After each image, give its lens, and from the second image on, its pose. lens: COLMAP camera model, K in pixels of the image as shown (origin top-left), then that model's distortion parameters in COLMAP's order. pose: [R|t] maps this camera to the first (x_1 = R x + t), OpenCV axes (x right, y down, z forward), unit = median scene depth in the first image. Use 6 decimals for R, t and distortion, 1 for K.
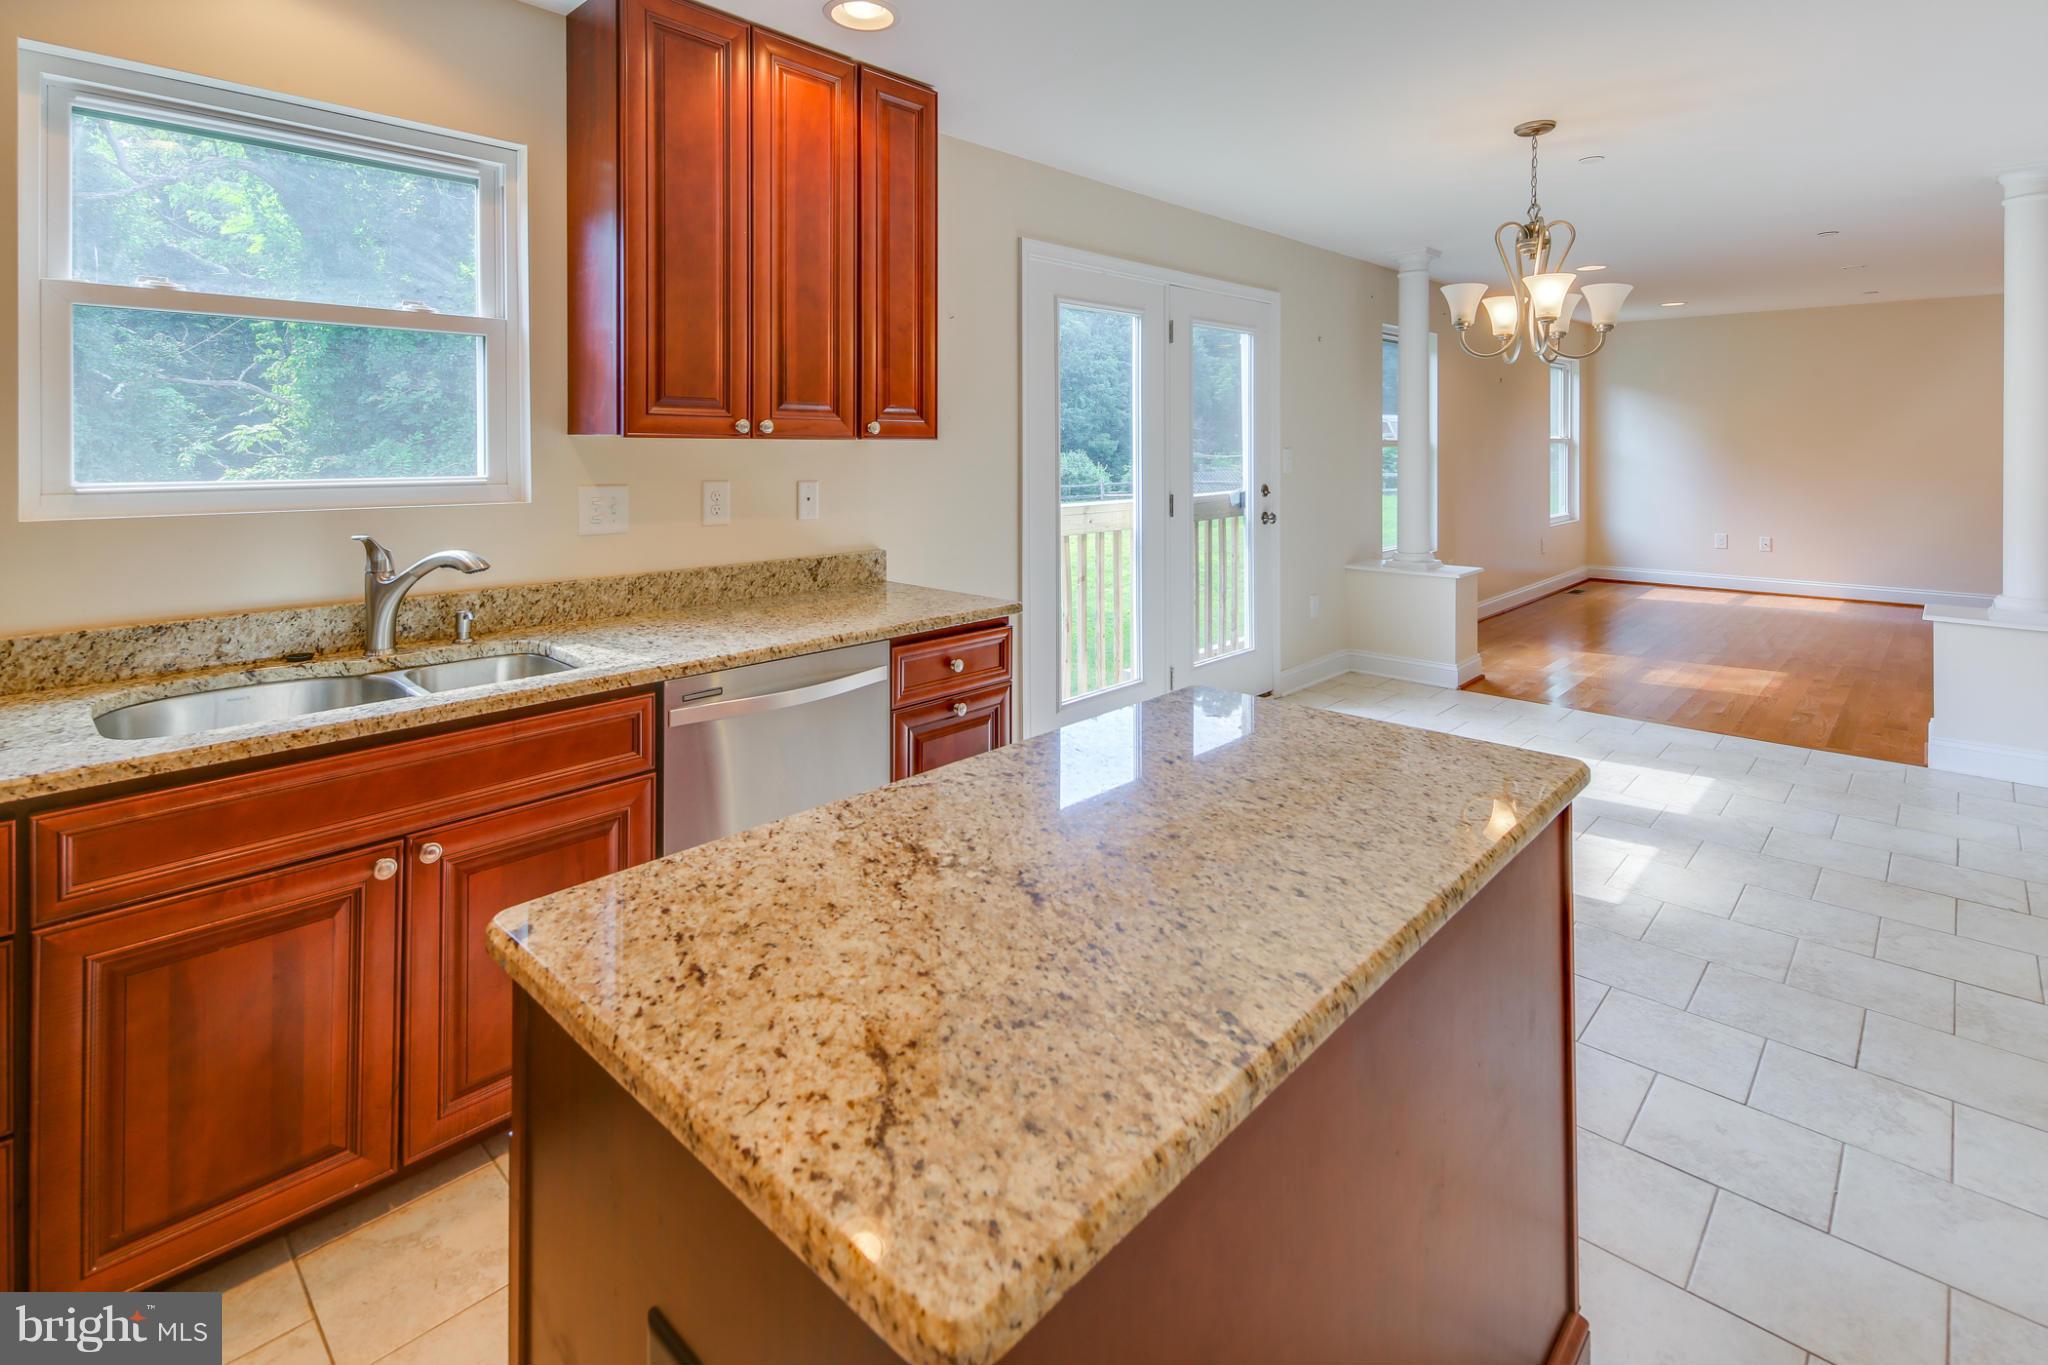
lens RADIAL K [[972.6, 0, 1023.8], [0, 972.6, 616.6], [0, 0, 1]] dist [0.000784, -0.000428]
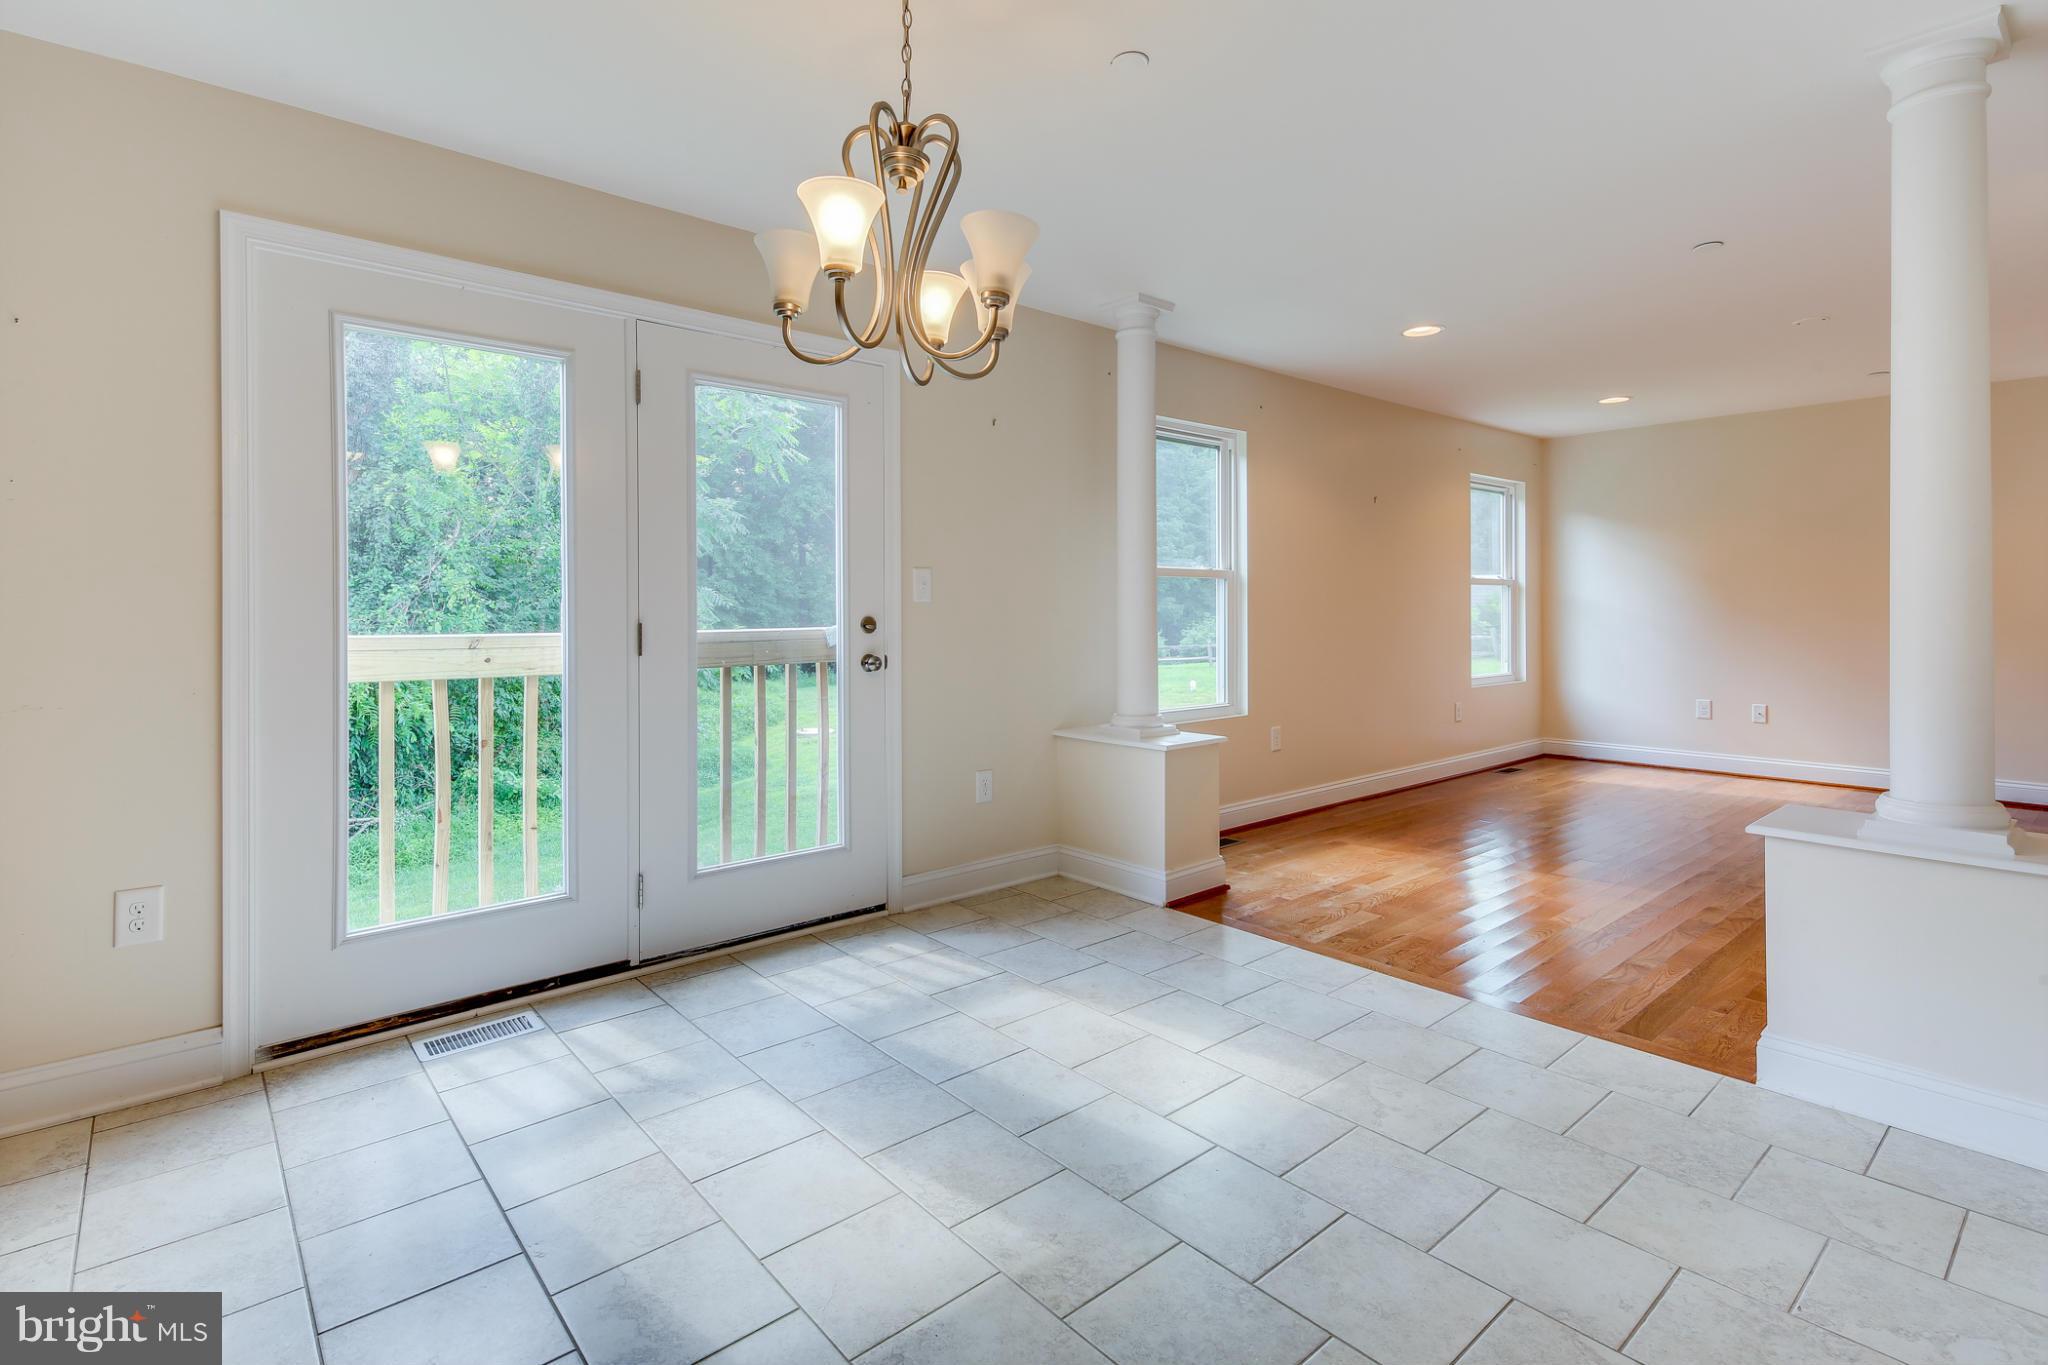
lens RADIAL K [[986.7, 0, 1029.4], [0, 986.7, 765.0], [0, 0, 1]] dist [0.016712, 0.000167]
pose [[0.996304, 0.016643, -0.084268, 0.403556], [-0.018243, 0.999667, -0.018246, -0.014099], [0.083936, 0.019716, 0.996276, 0.268301]]
